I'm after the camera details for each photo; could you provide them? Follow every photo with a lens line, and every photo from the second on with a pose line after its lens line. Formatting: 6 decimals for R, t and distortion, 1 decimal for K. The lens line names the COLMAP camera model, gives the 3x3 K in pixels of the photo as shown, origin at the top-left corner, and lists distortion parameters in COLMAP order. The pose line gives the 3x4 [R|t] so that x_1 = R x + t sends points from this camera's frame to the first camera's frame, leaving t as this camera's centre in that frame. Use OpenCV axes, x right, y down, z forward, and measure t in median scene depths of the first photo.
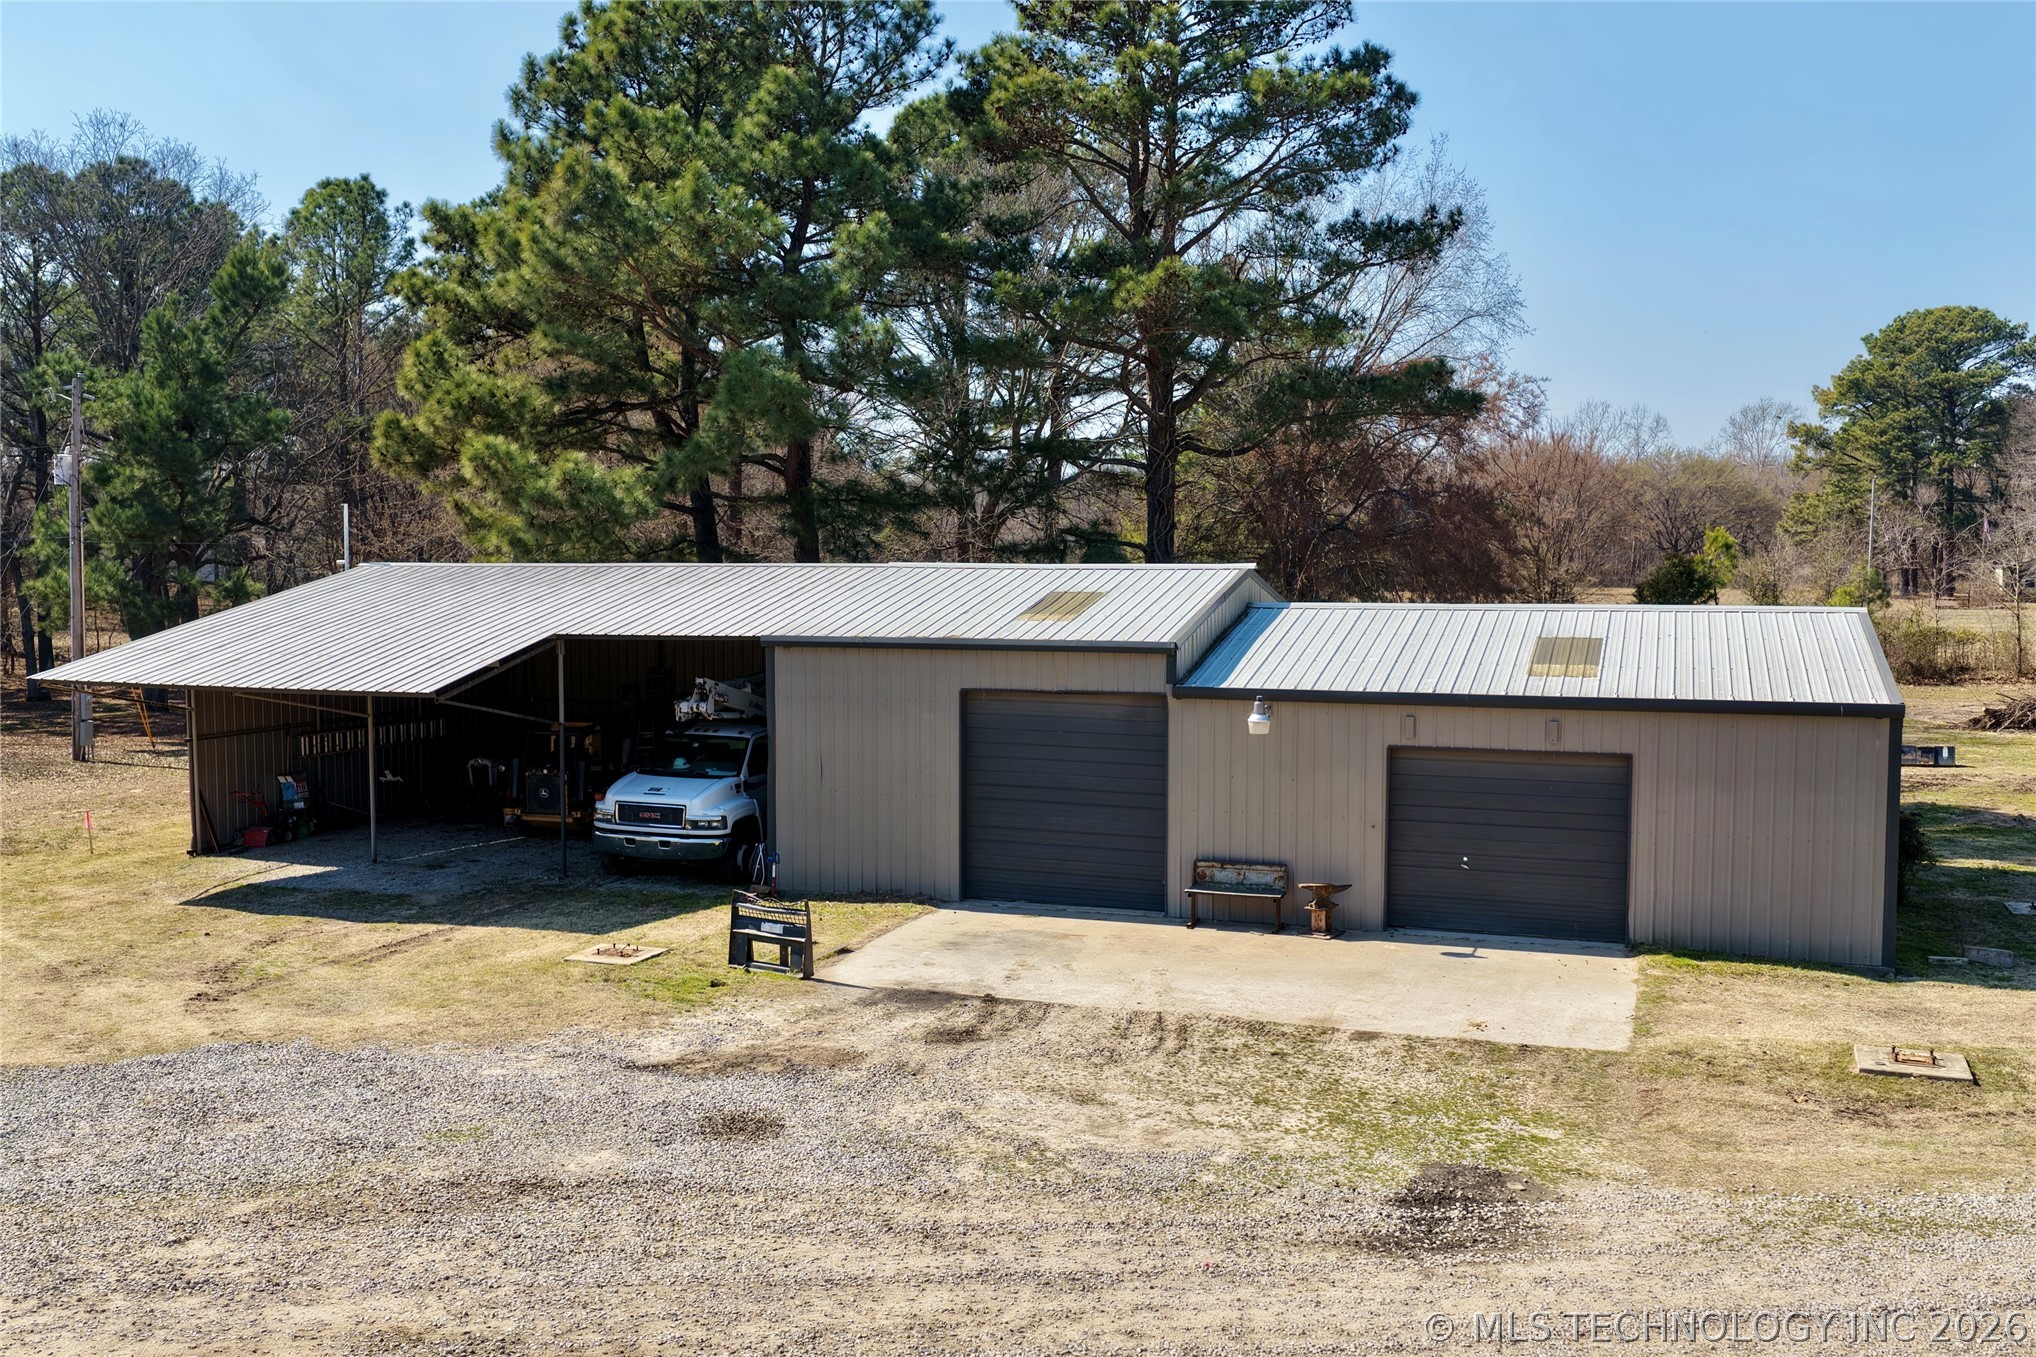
lens RADIAL K [[1822.1, 0, 1021.1], [0, 1822.1, 676.3], [0, 0, 1]] dist [-0.006196, 0.022812]
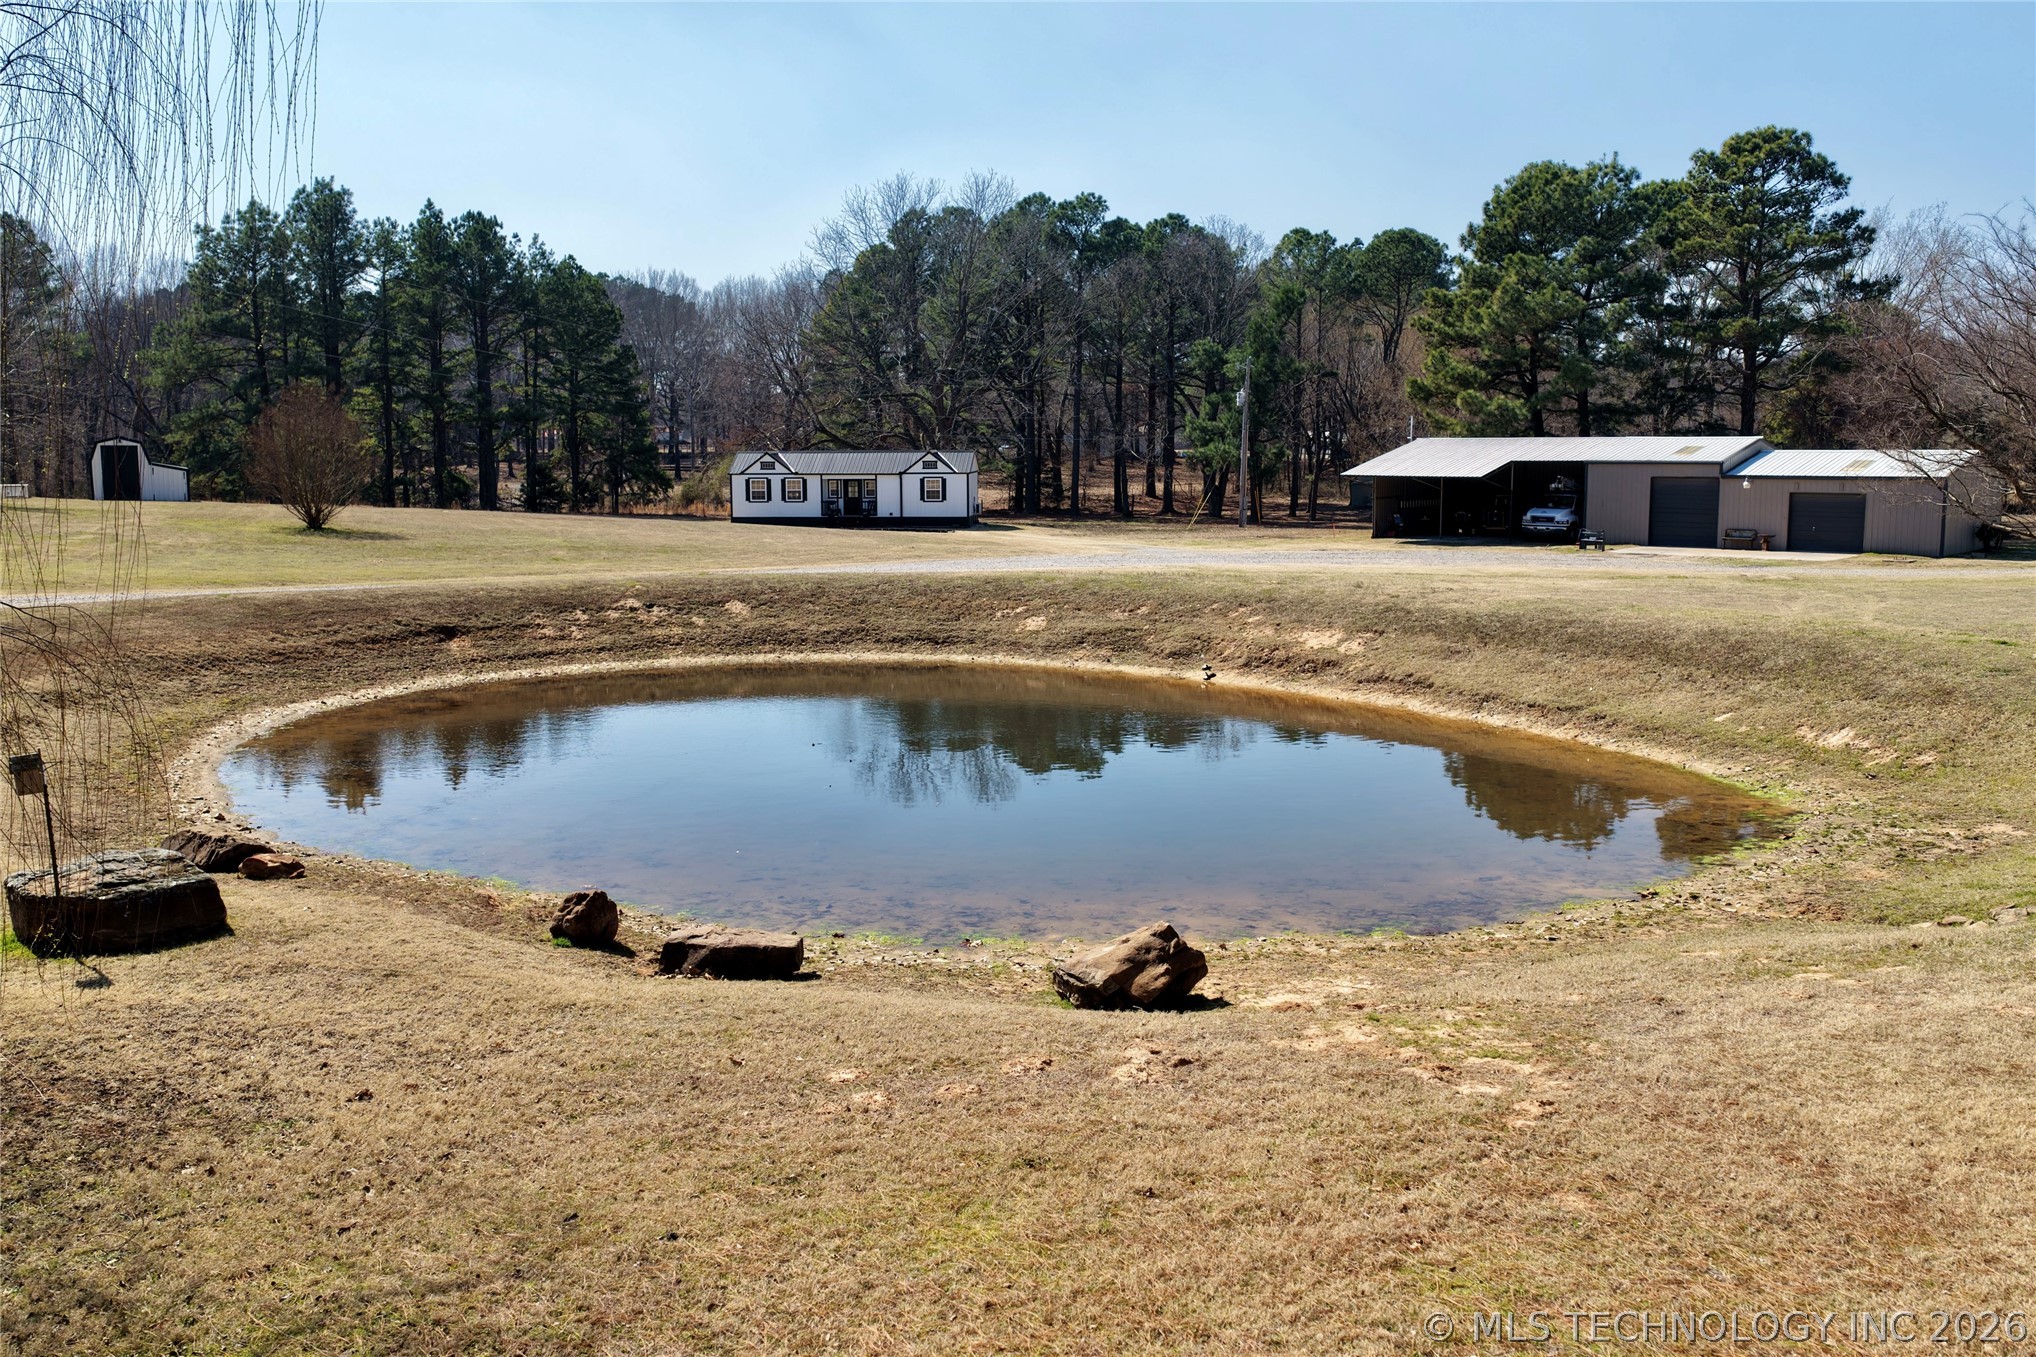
lens RADIAL K [[1822.1, 0, 1021.1], [0, 1822.1, 676.3], [0, 0, 1]] dist [-0.006196, 0.022812]
pose [[0.933011, 0.041385, -0.357460, 0.067486], [-0.018293, 0.997535, 0.067743, 0.118490], [0.359382, -0.056666, 0.931469, -1.756592]]
